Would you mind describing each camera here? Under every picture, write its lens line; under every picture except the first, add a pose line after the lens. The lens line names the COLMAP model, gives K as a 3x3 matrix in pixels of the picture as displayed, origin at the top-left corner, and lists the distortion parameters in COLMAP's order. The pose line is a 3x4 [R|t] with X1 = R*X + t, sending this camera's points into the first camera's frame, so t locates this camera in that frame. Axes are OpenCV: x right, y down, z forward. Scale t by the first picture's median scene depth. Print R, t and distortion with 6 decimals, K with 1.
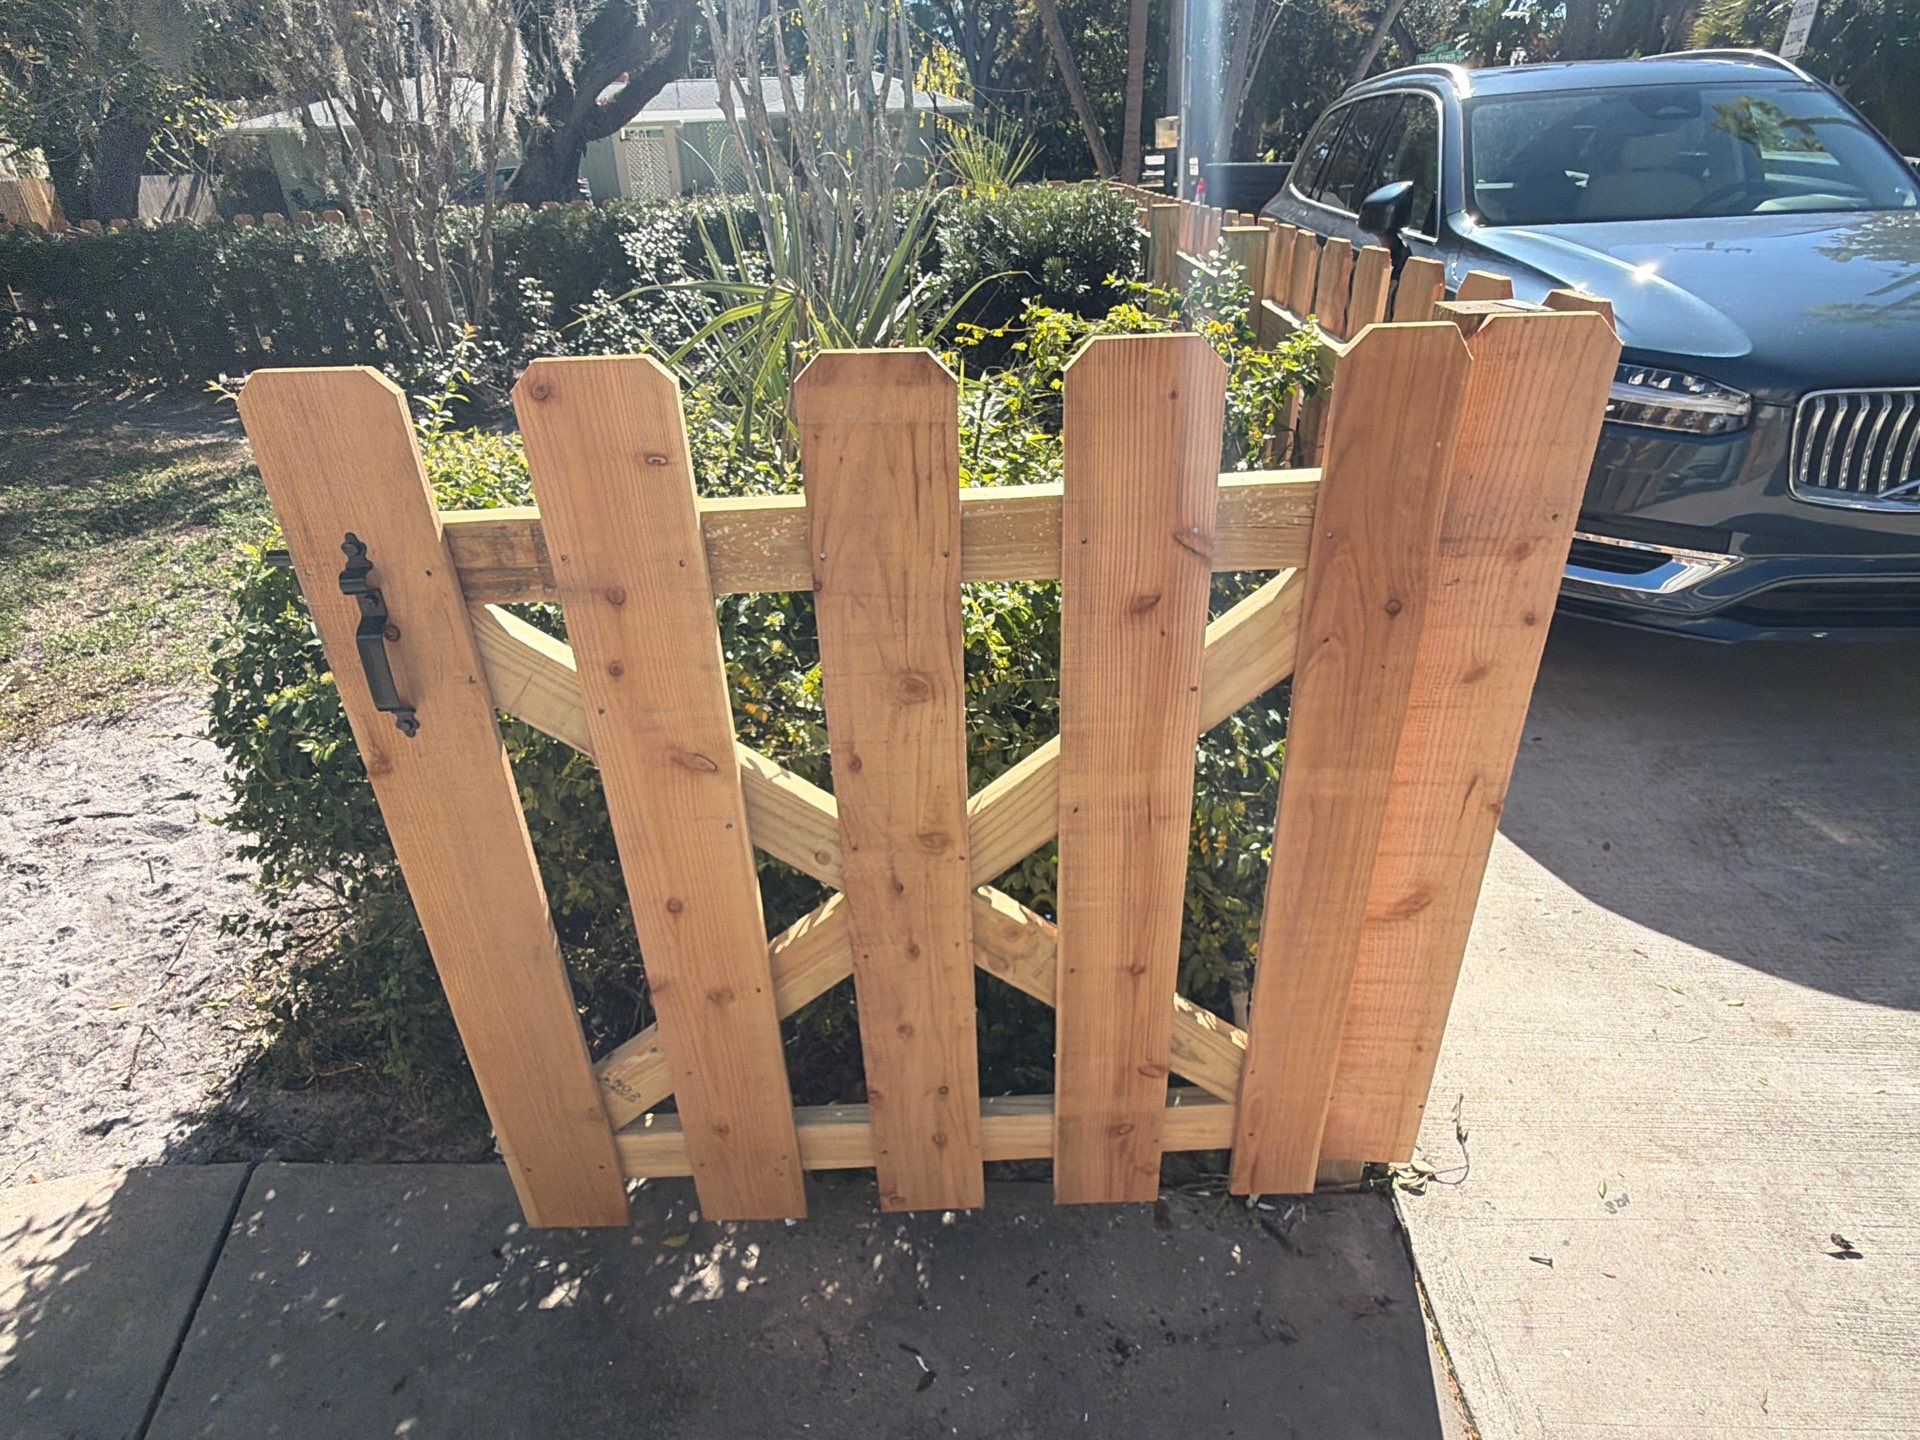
lens RADIAL K [[1040.2, 0, 972.5], [0, 1040.2, 717.7], [0, 0, 1]] dist [0.000729, -0.000718]
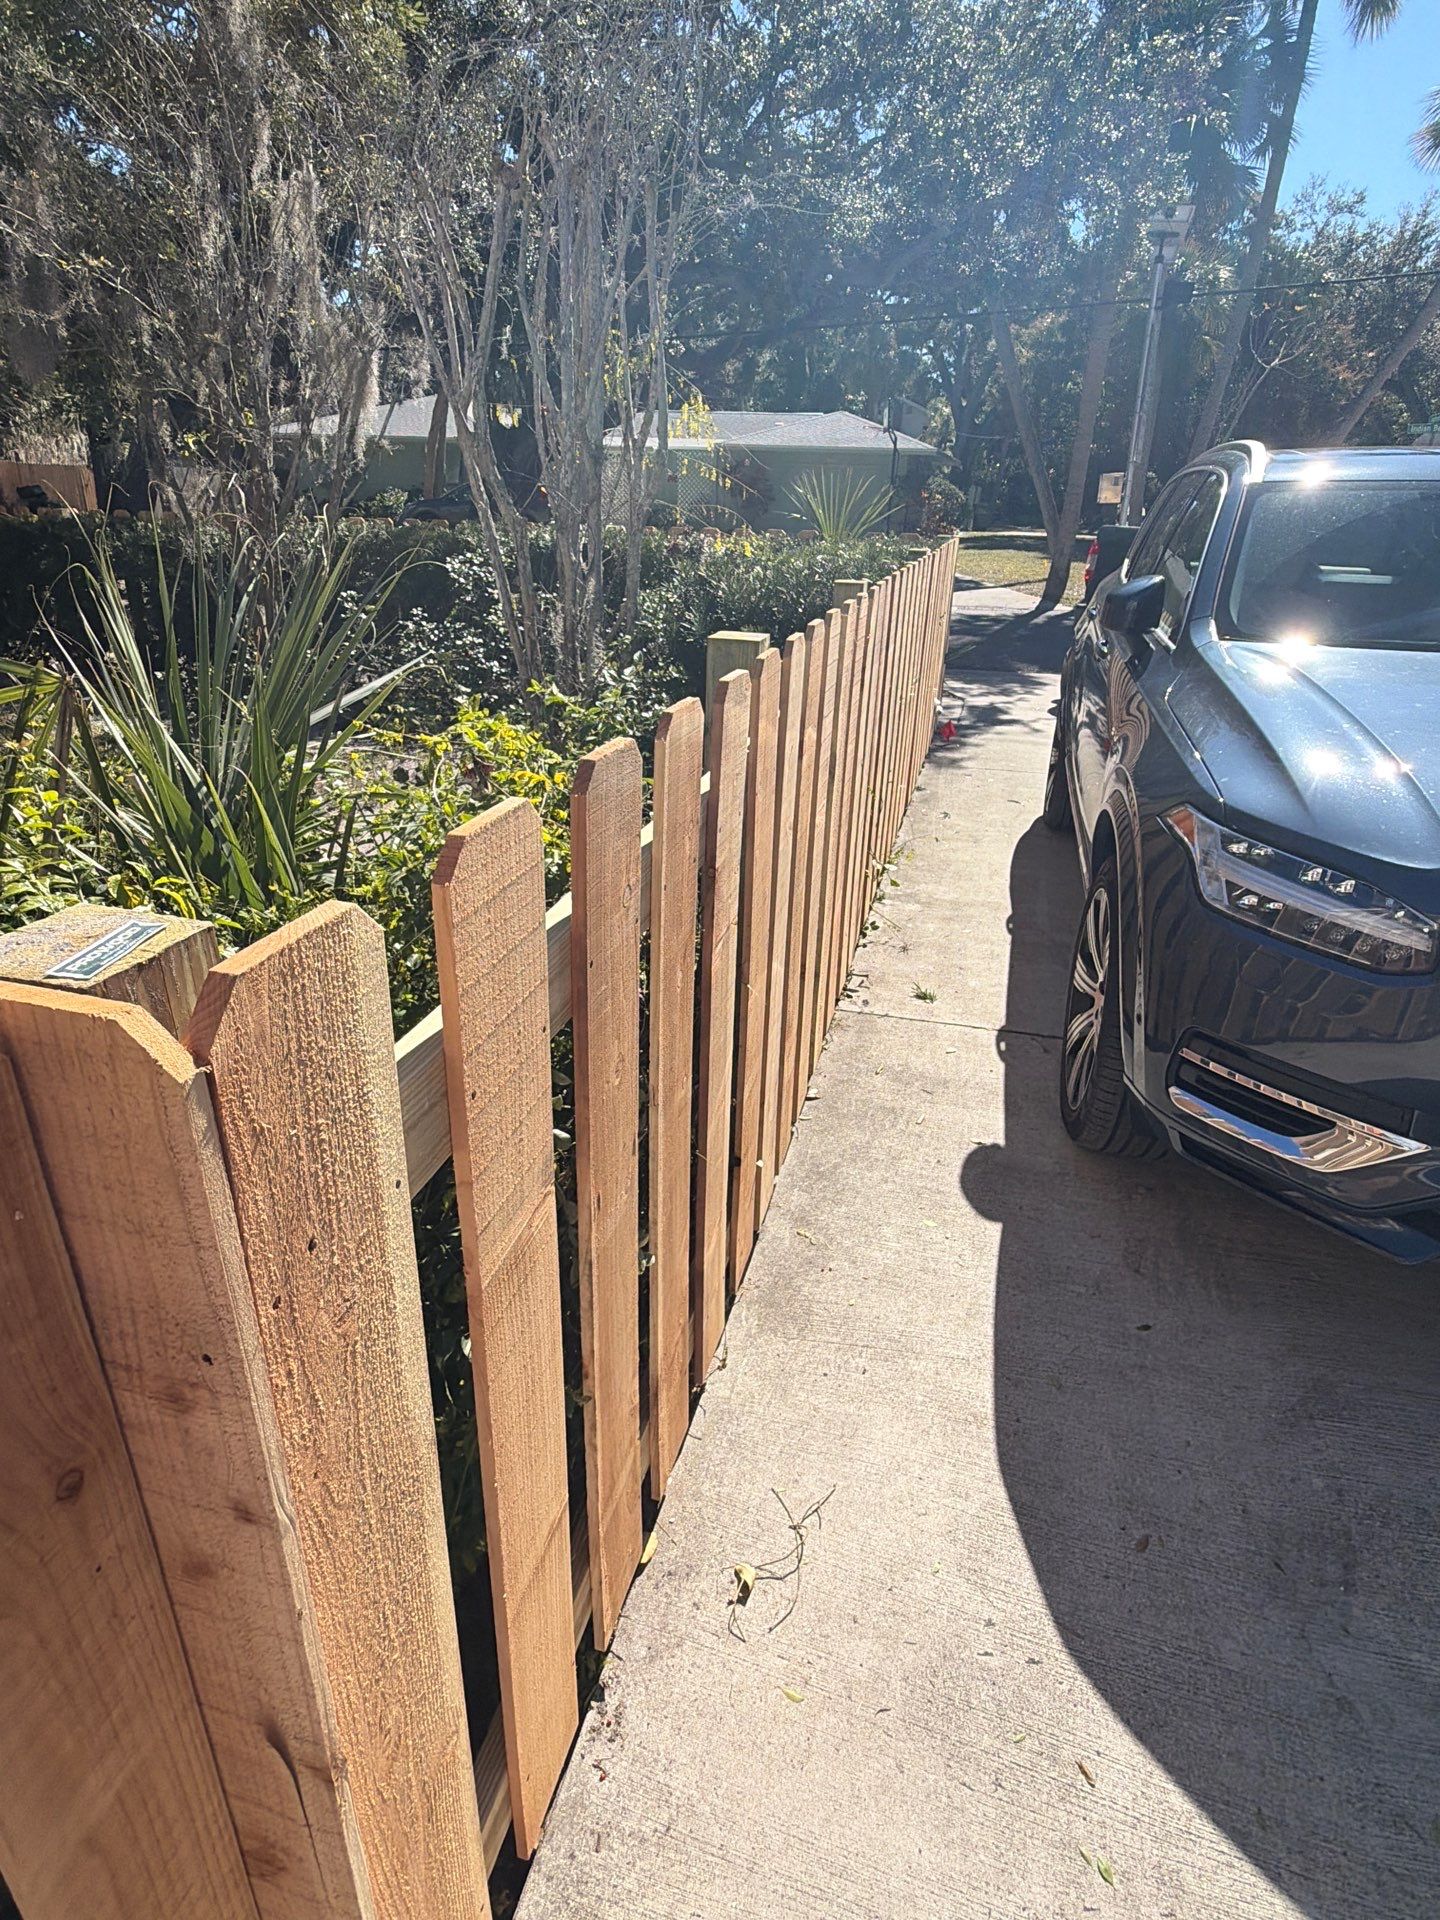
lens RADIAL K [[1040.2, 0, 709.3], [0, 1040.2, 965.2], [0, 0, 1]] dist [0.000729, -0.000718]
pose [[0.977632, 0.135879, -0.160540, 0.345567], [-0.146170, 0.987780, -0.054077, -0.158537], [0.151230, 0.076333, 0.985547, 0.218644]]
